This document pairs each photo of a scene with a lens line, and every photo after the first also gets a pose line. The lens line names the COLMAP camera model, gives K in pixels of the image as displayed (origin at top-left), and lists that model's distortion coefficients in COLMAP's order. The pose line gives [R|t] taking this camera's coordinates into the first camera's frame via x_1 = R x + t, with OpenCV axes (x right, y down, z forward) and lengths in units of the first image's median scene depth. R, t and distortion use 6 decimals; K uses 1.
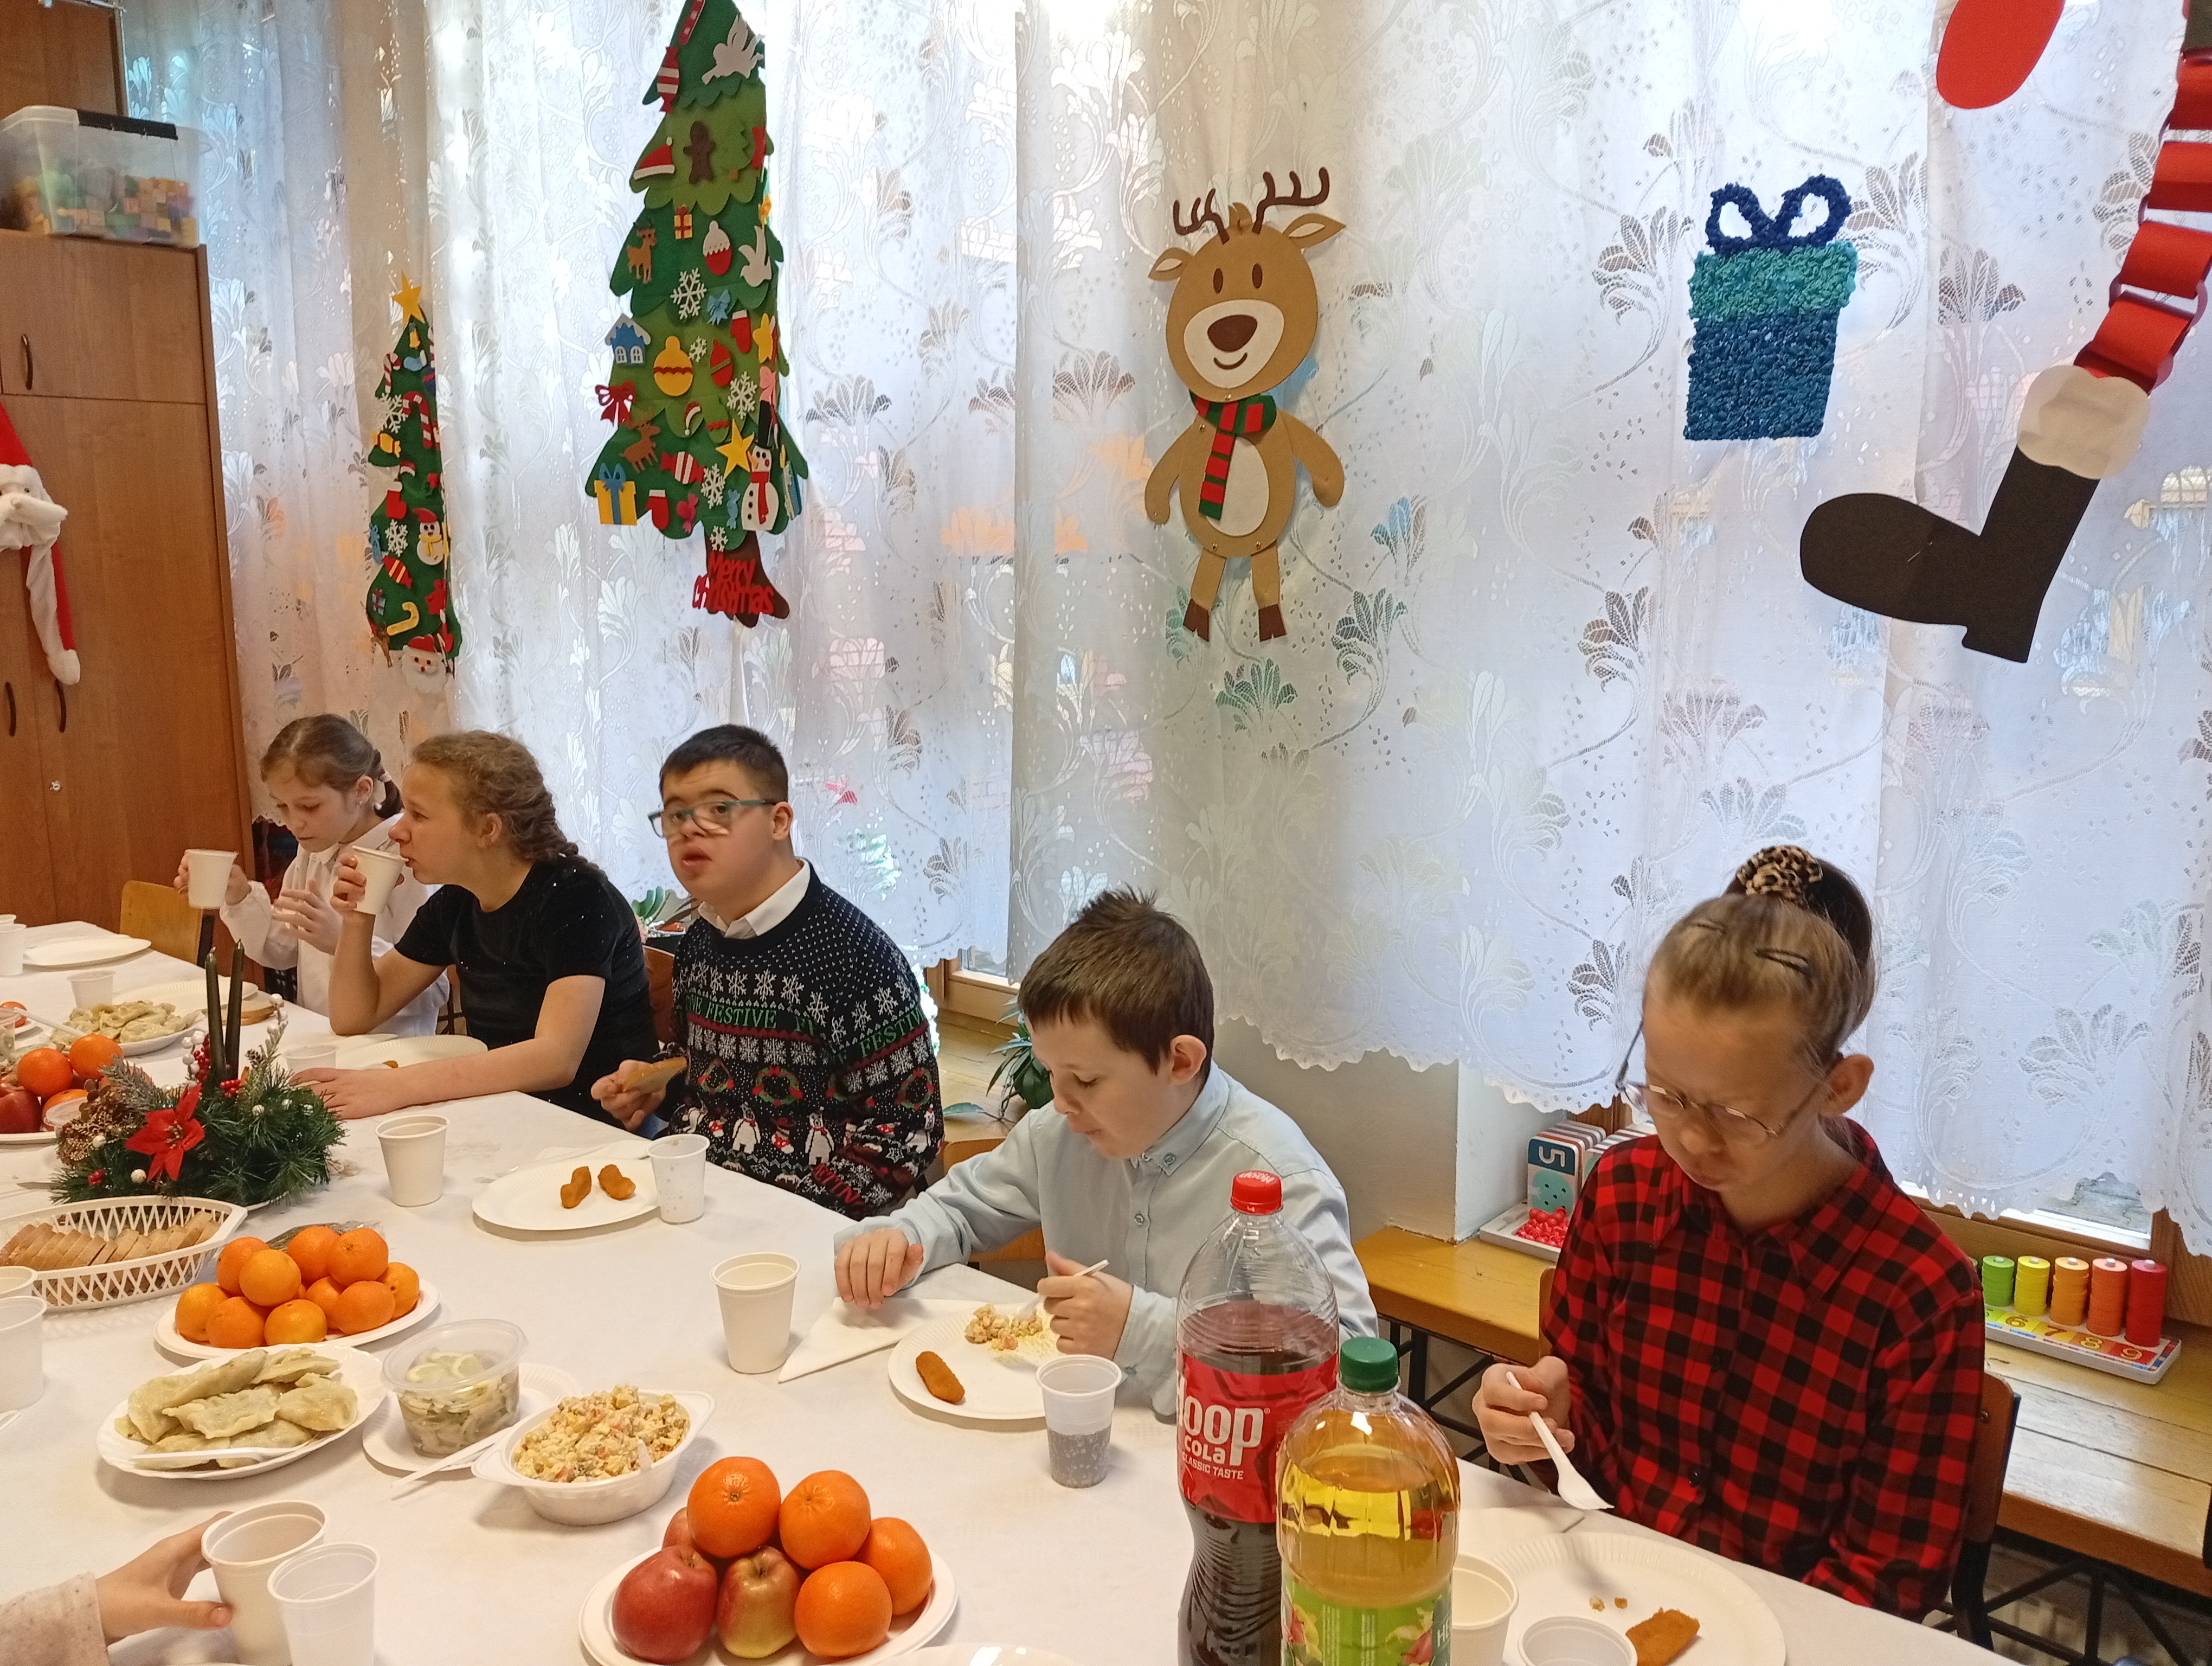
lens RADIAL K [[1697.5, 0, 1106.0], [0, 1697.5, 833.0], [0, 0, 1]] dist [0.086070, -0.285152]
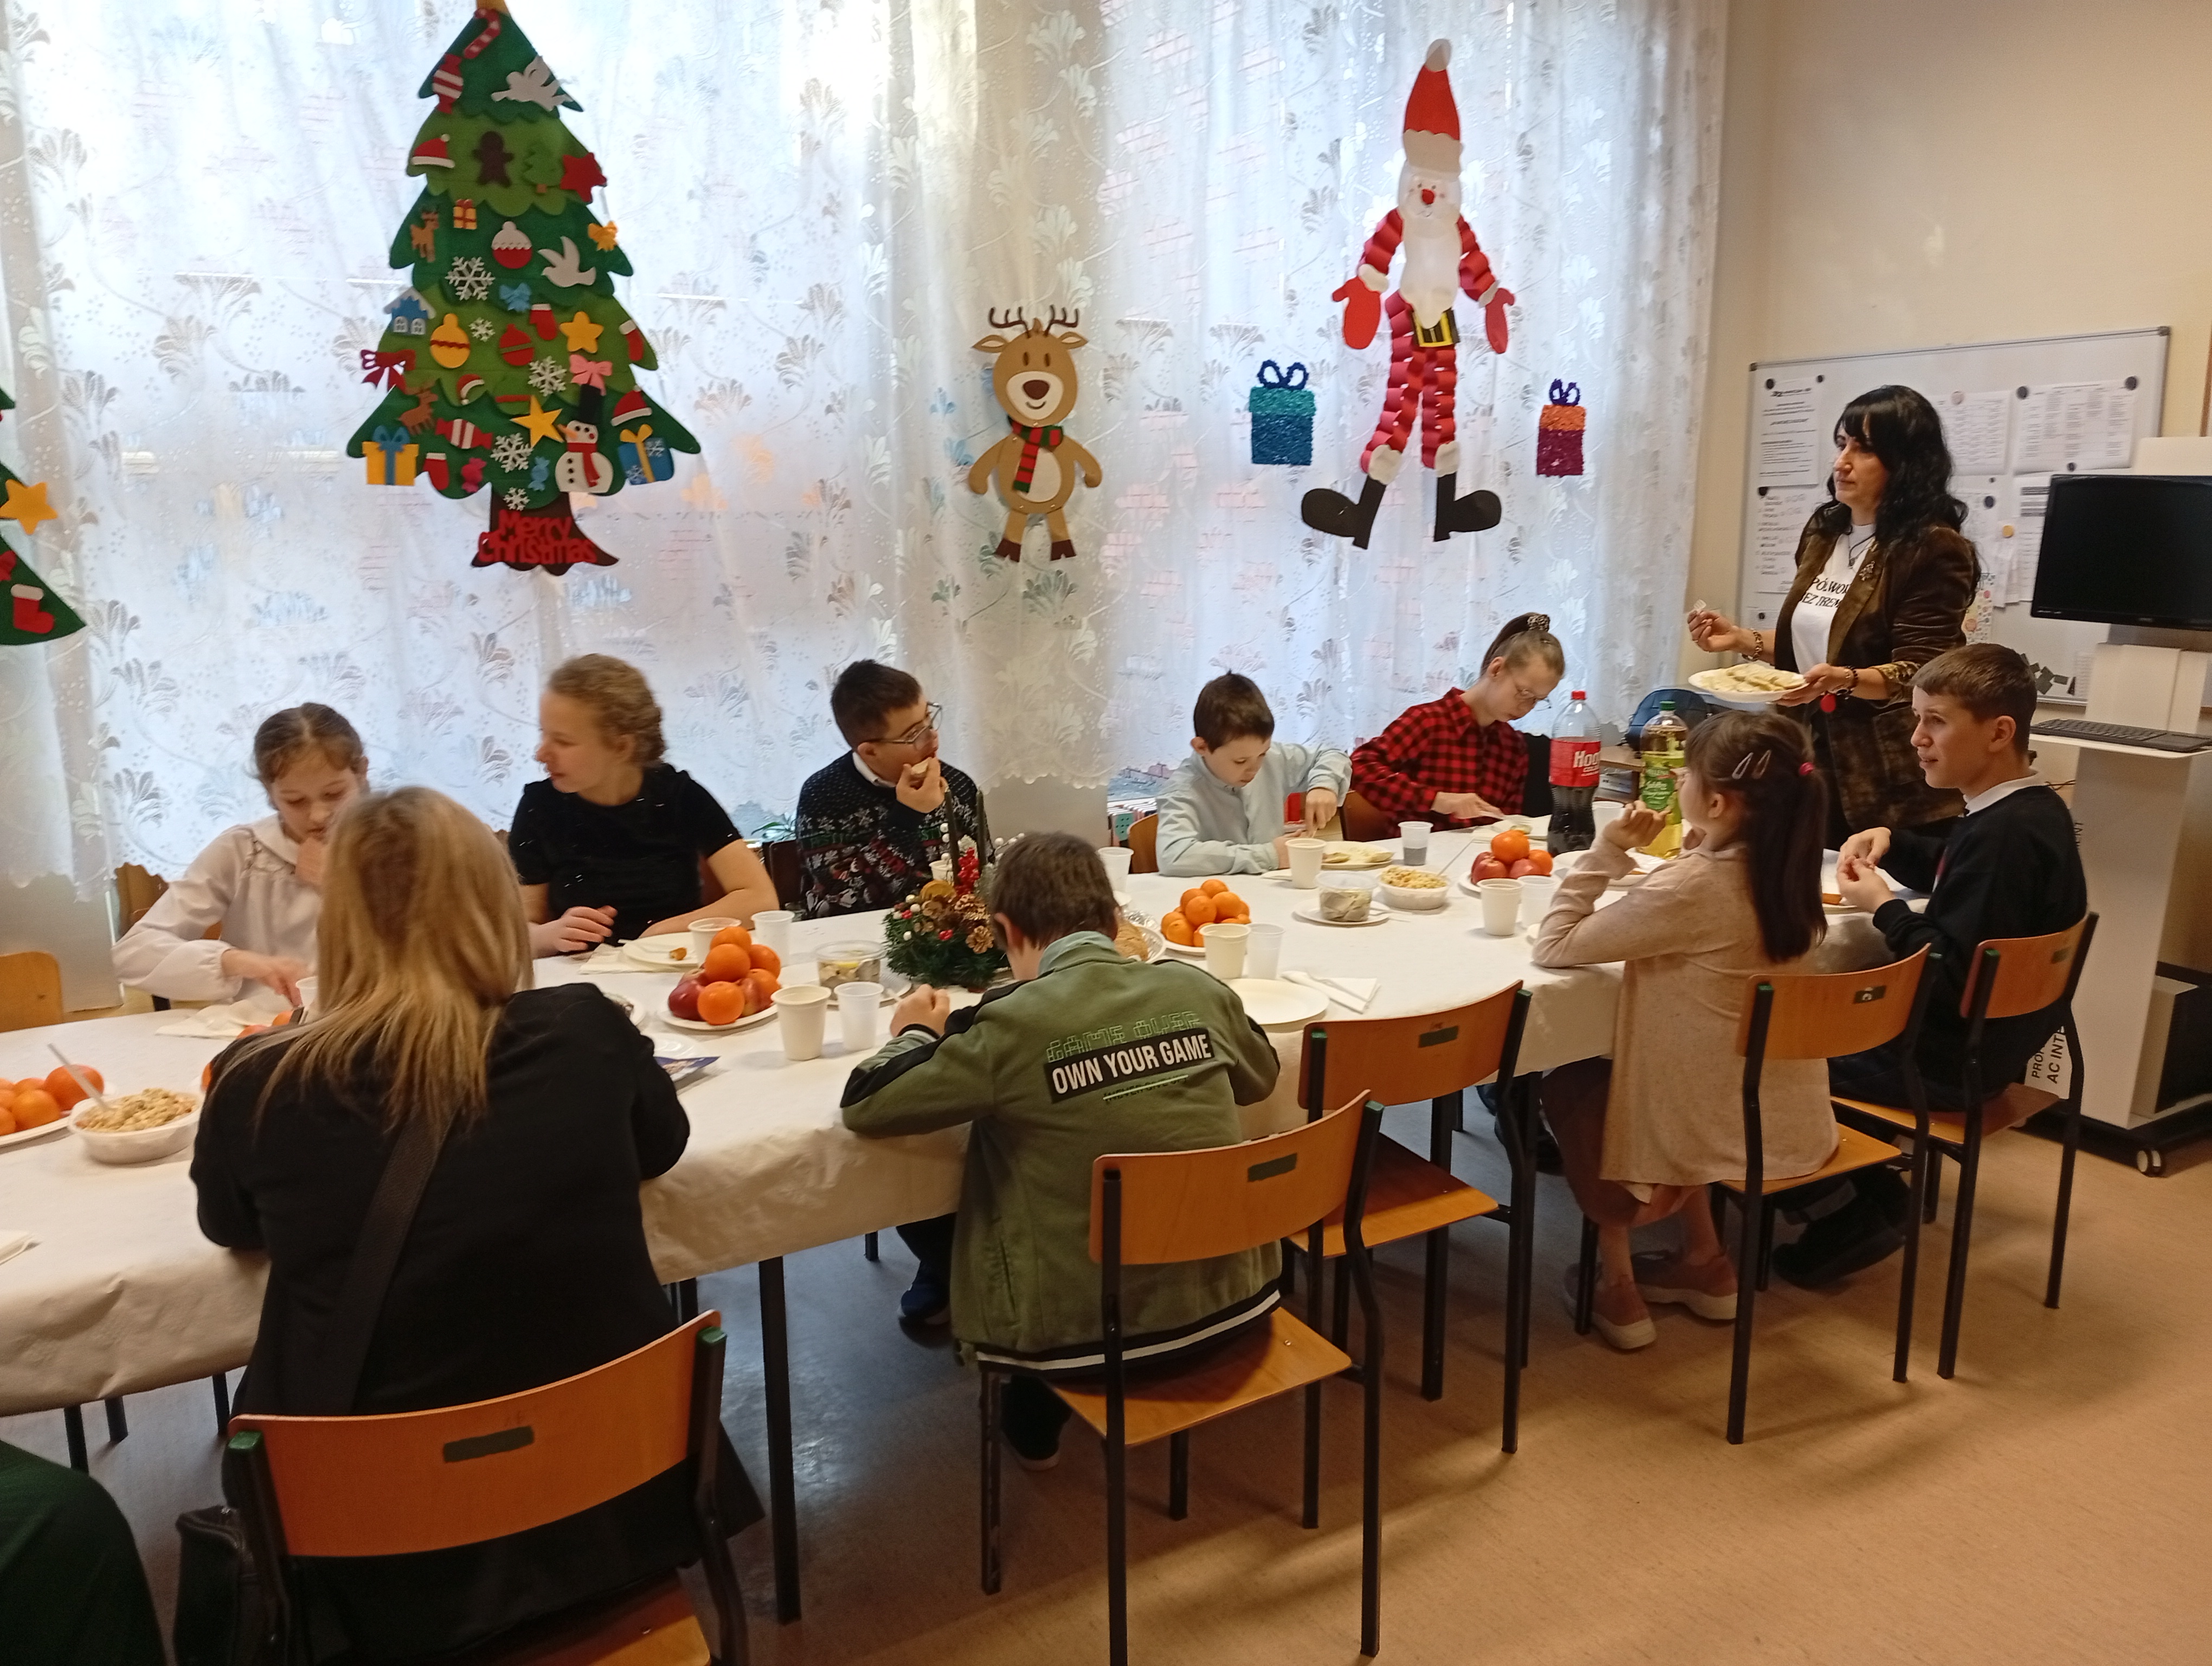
lens RADIAL K [[1697.5, 0, 1106.0], [0, 1697.5, 833.0], [0, 0, 1]] dist [0.086070, -0.285152]
pose [[0.291791, -0.173819, 0.940556, -1.280930], [0.159580, 0.978413, 0.131308, -0.044439], [-0.943076, 0.111780, 0.313231, 0.316643]]
